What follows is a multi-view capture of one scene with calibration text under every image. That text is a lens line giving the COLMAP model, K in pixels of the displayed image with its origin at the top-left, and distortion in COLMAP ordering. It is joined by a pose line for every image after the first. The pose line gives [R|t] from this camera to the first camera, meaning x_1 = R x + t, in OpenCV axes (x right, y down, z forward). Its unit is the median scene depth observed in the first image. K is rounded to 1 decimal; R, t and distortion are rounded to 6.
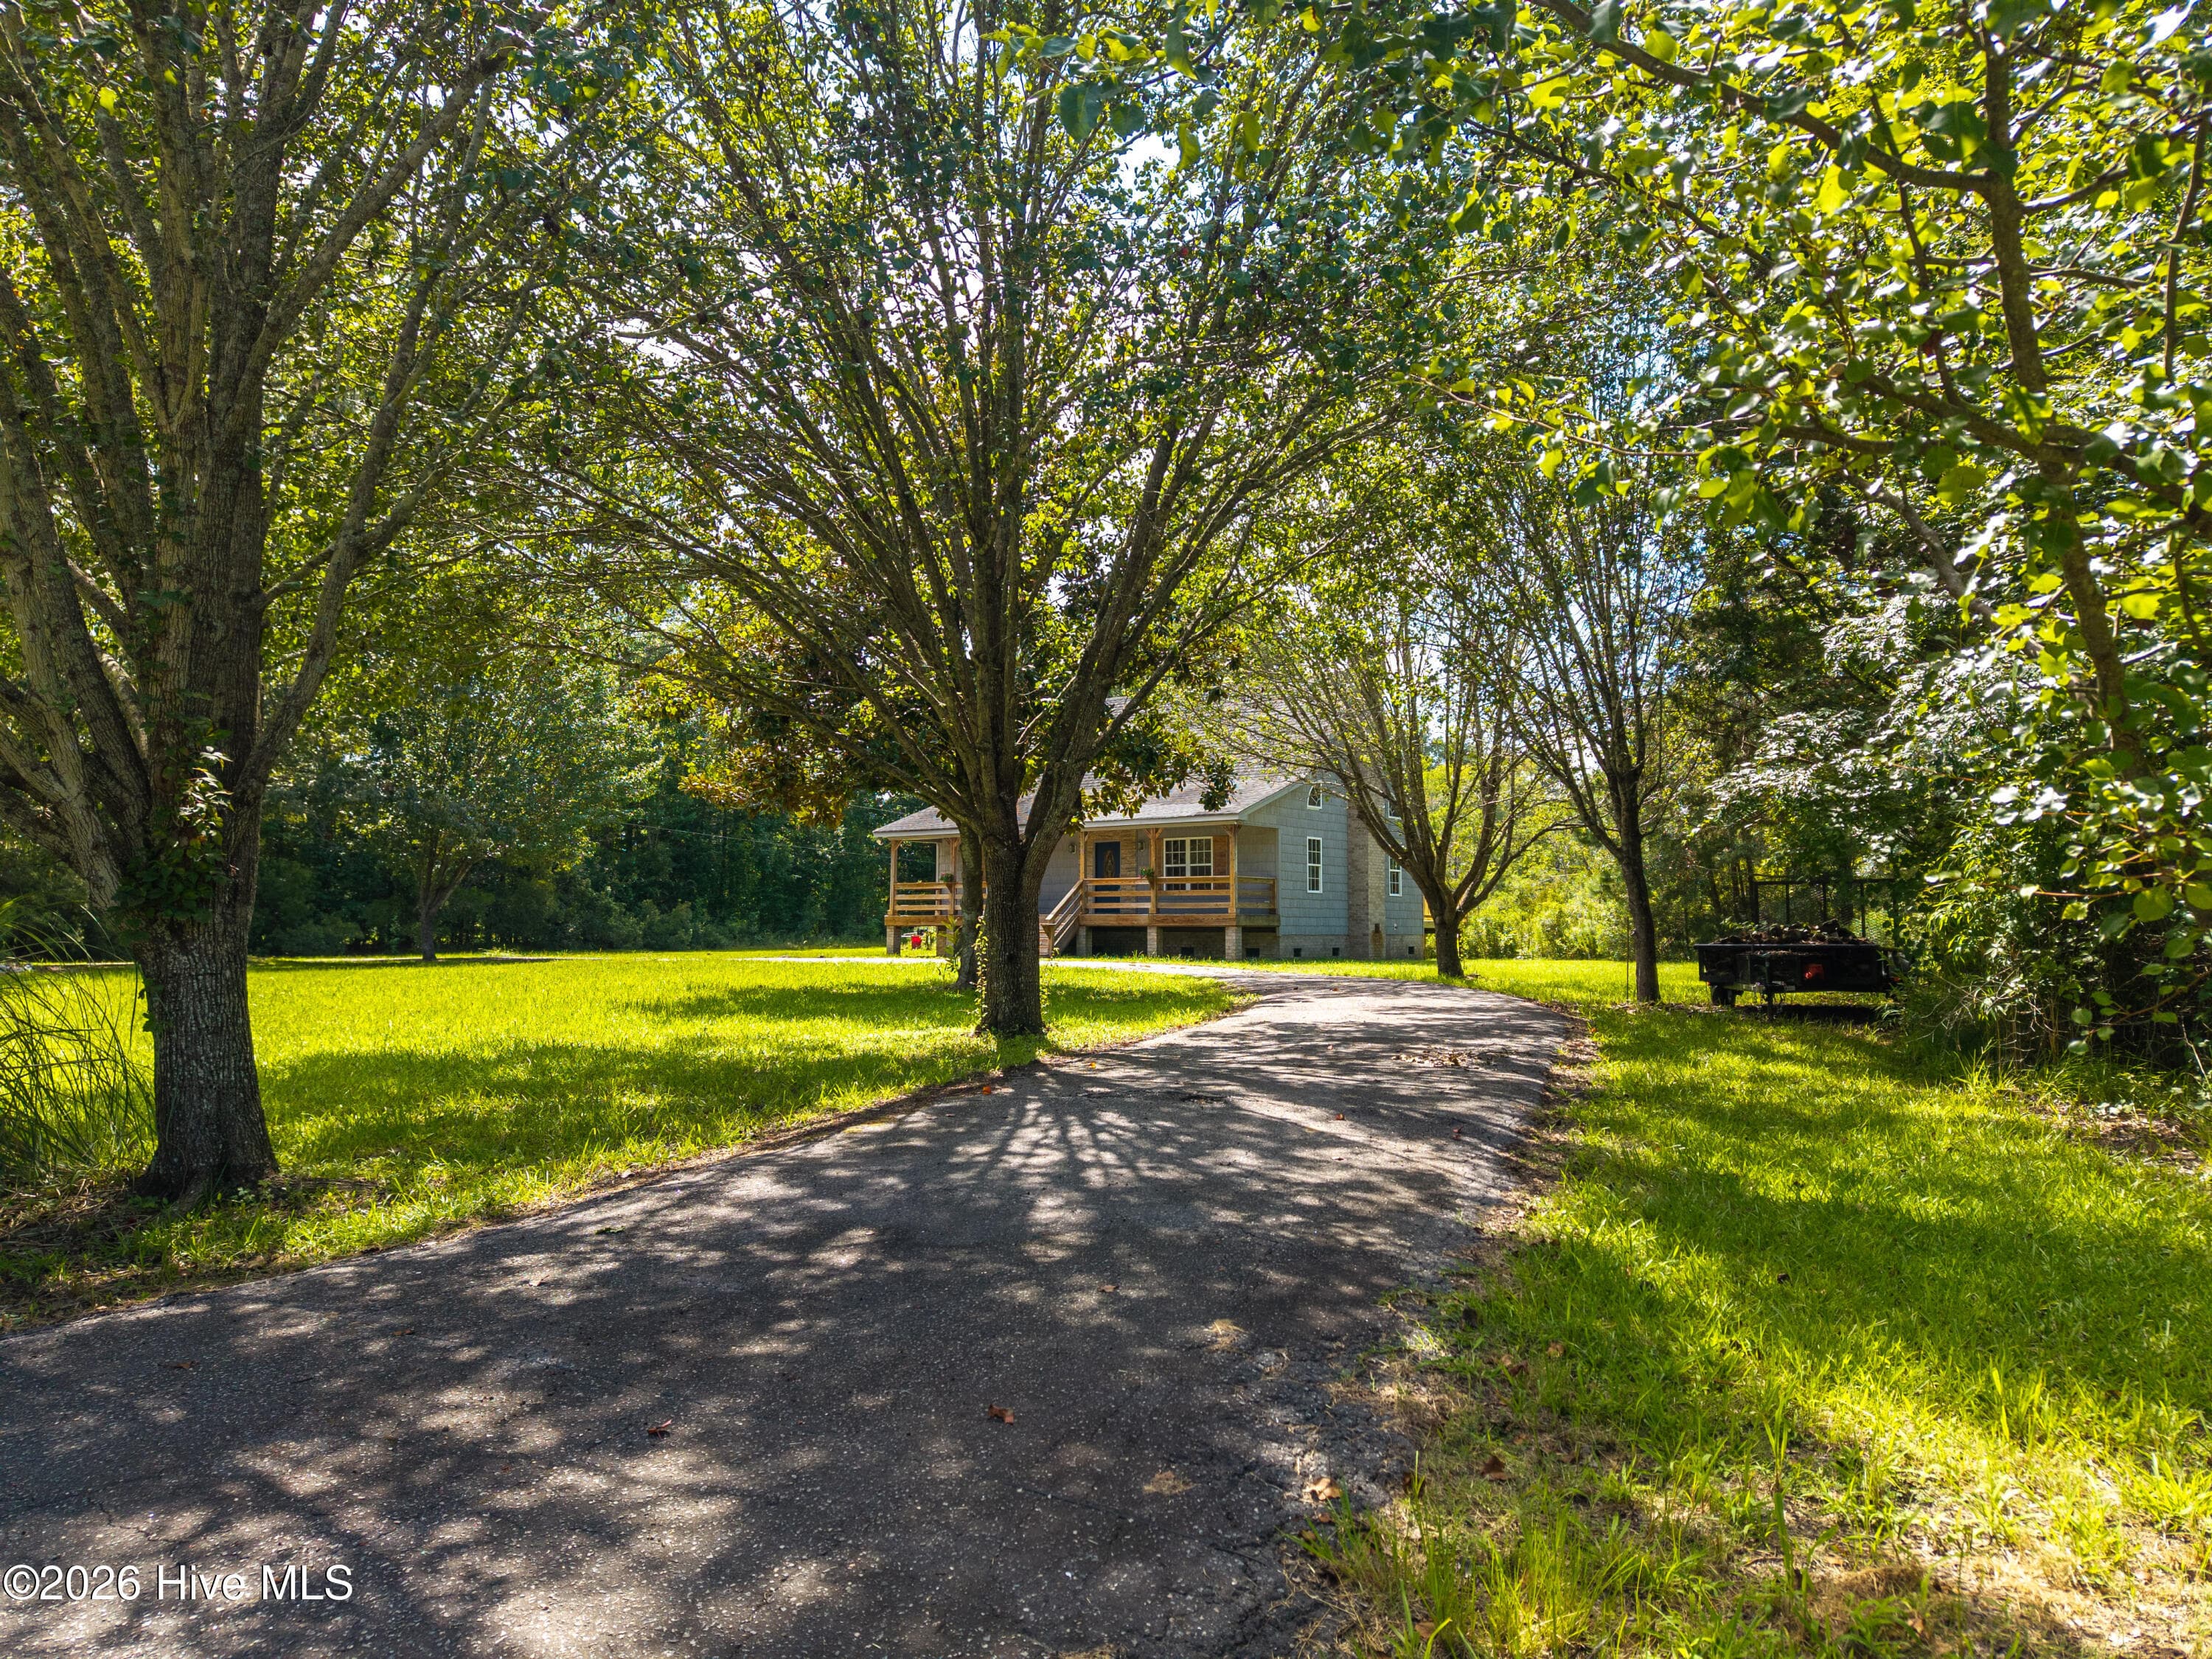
lens RADIAL K [[1469.6, 0, 1100.5], [0, 1469.6, 831.9], [0, 0, 1]] dist [0.002486, -0.004274]
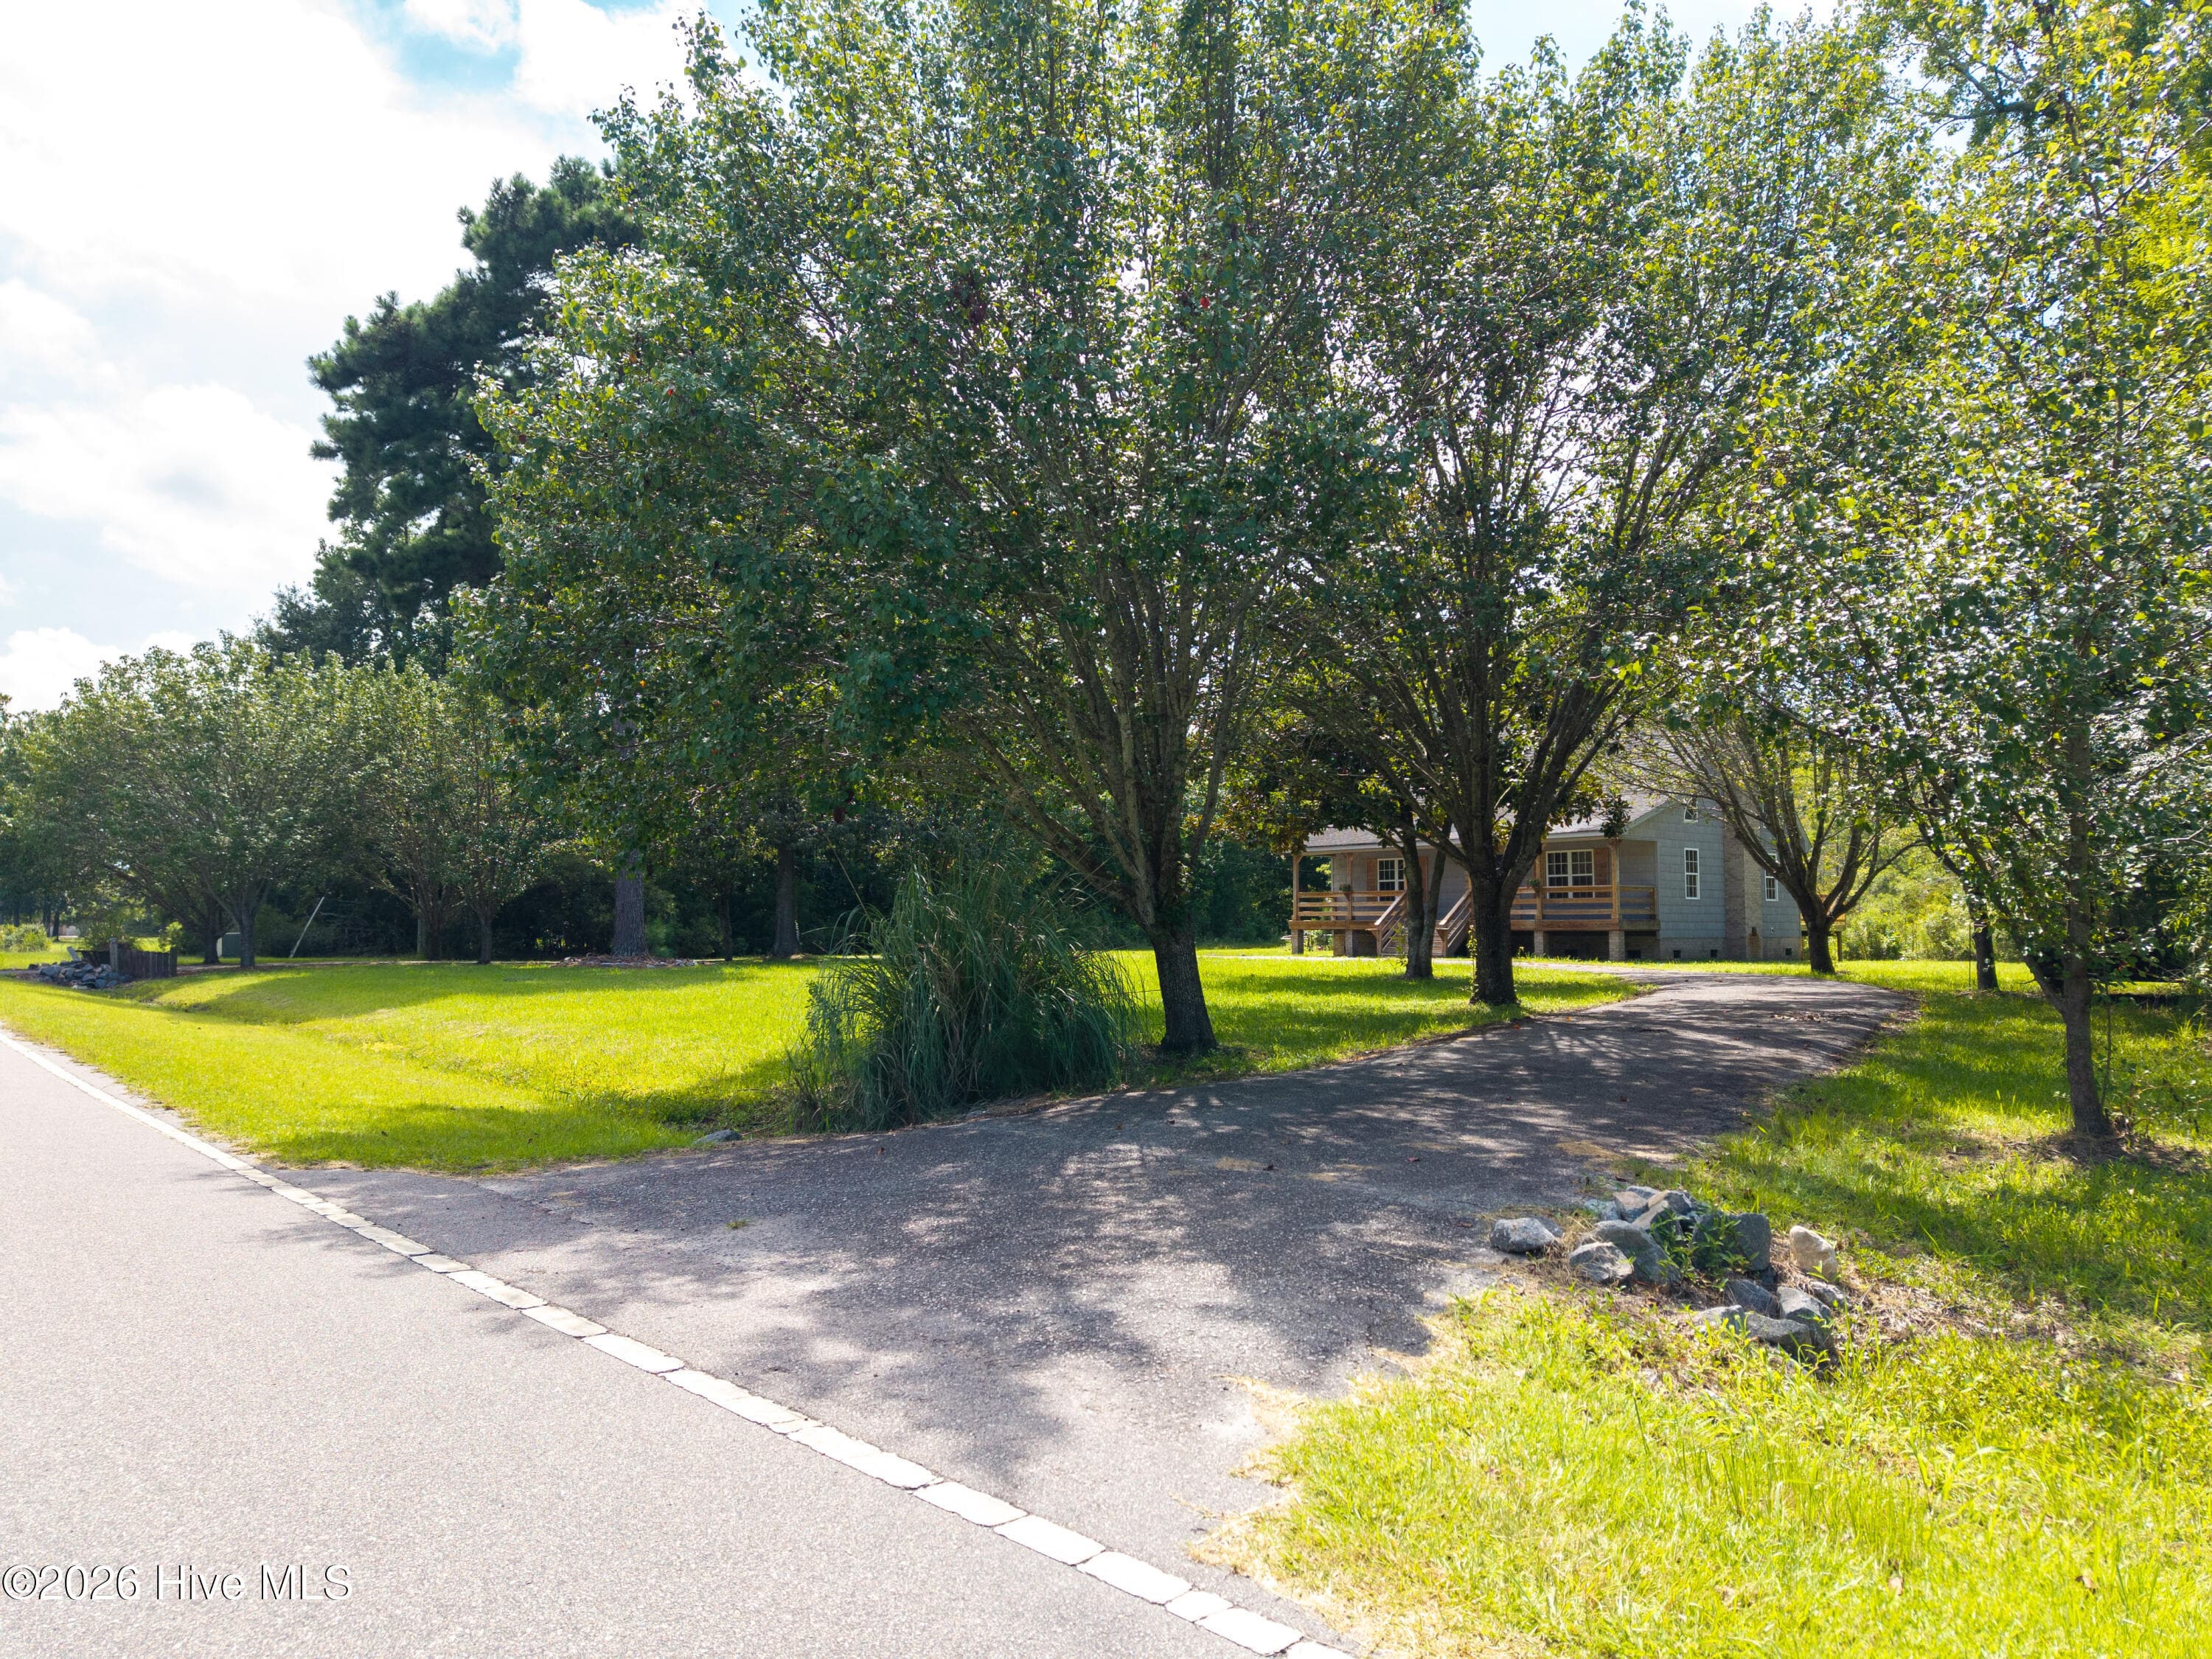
lens RADIAL K [[1469.6, 0, 1116.4], [0, 1469.6, 830.2], [0, 0, 1]] dist [0.002486, -0.004274]
pose [[0.975479, -0.018544, -0.219311, -0.050161], [0.017786, 0.999827, -0.005429, -0.018403], [0.219374, 0.001395, 0.975640, -0.257869]]
